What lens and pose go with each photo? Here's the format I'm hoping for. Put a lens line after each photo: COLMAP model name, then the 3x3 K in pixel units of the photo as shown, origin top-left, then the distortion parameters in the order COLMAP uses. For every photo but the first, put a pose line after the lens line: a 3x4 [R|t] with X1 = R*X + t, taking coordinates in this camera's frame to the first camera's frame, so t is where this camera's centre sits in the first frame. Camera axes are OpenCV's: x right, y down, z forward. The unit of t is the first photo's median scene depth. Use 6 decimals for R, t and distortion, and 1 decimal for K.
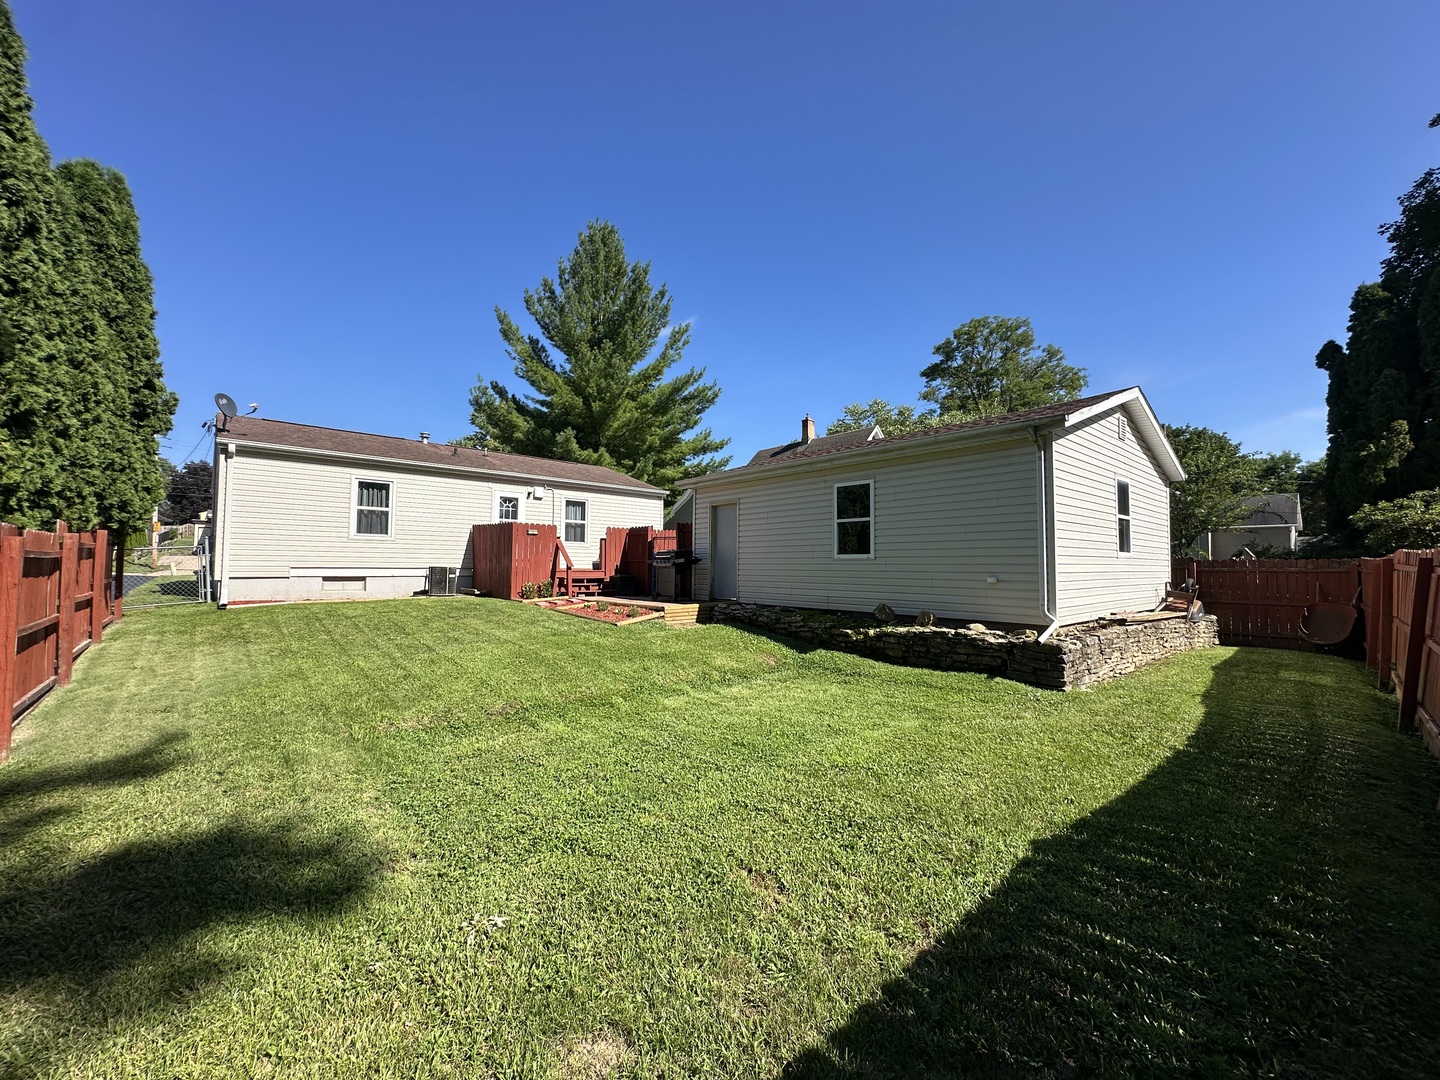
lens RADIAL K [[573.0, 0, 720.0], [0, 573.0, 540.0], [0, 0, 1]] dist [0.000296, 0.000137]
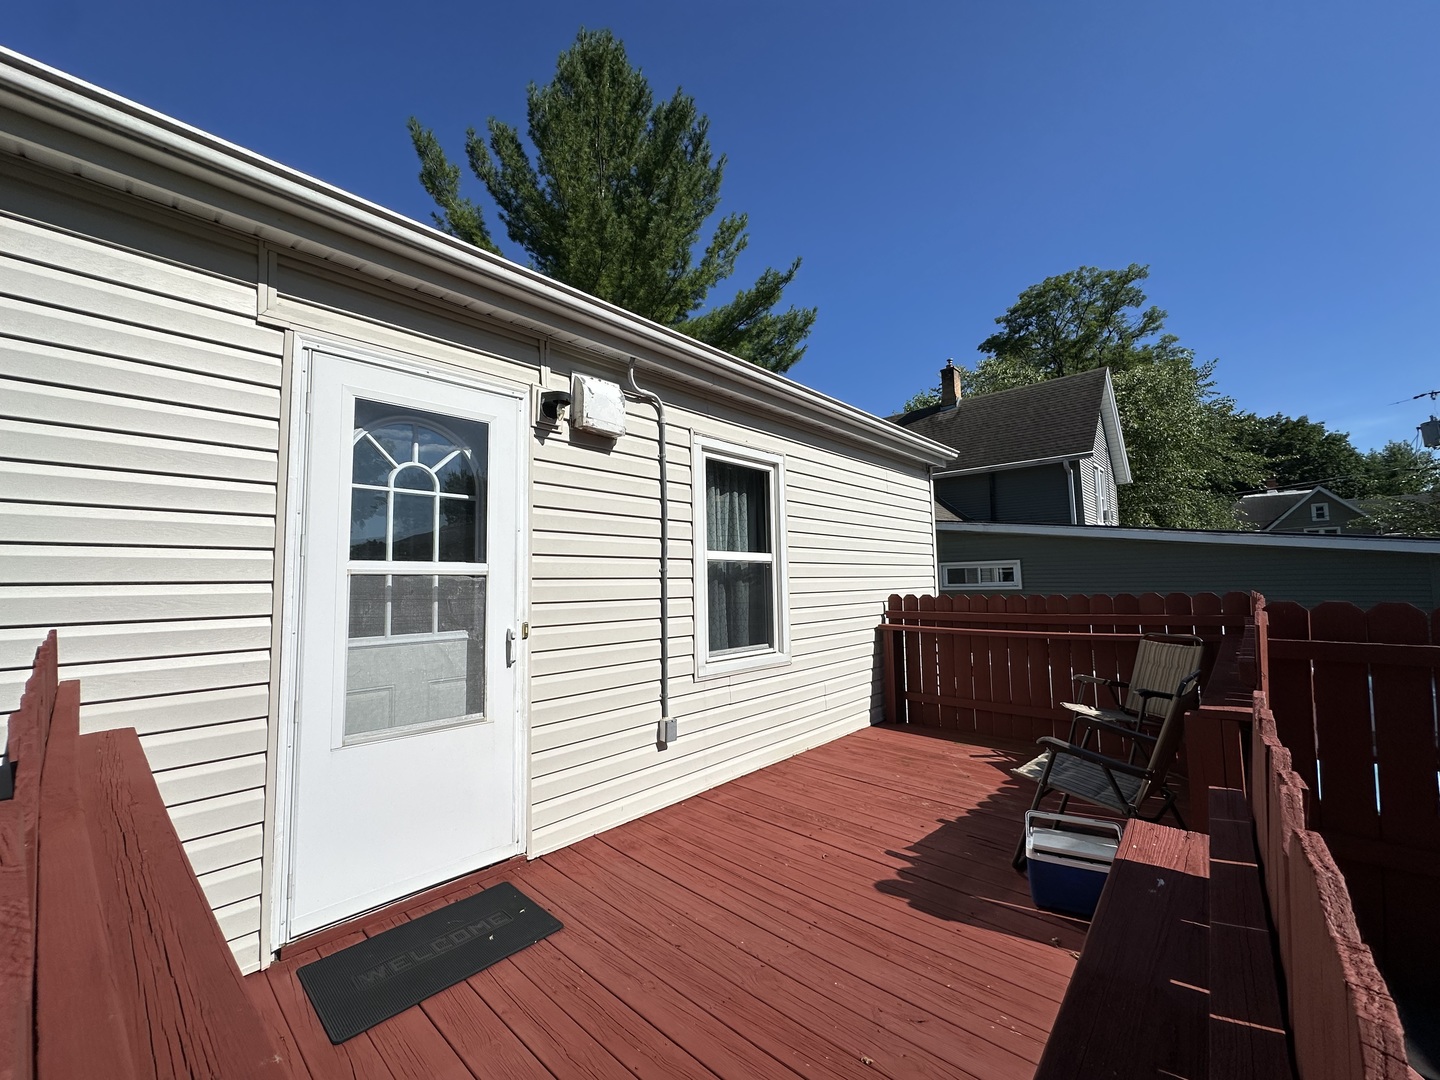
lens RADIAL K [[573.0, 0, 720.0], [0, 573.0, 540.0], [0, 0, 1]] dist [0.000296, 0.000137]
pose [[0.995162, -0.015762, 0.096970, -0.280465], [0.018065, 0.999574, -0.022920, -0.033816], [-0.096568, 0.024561, 0.995023, 0.773443]]
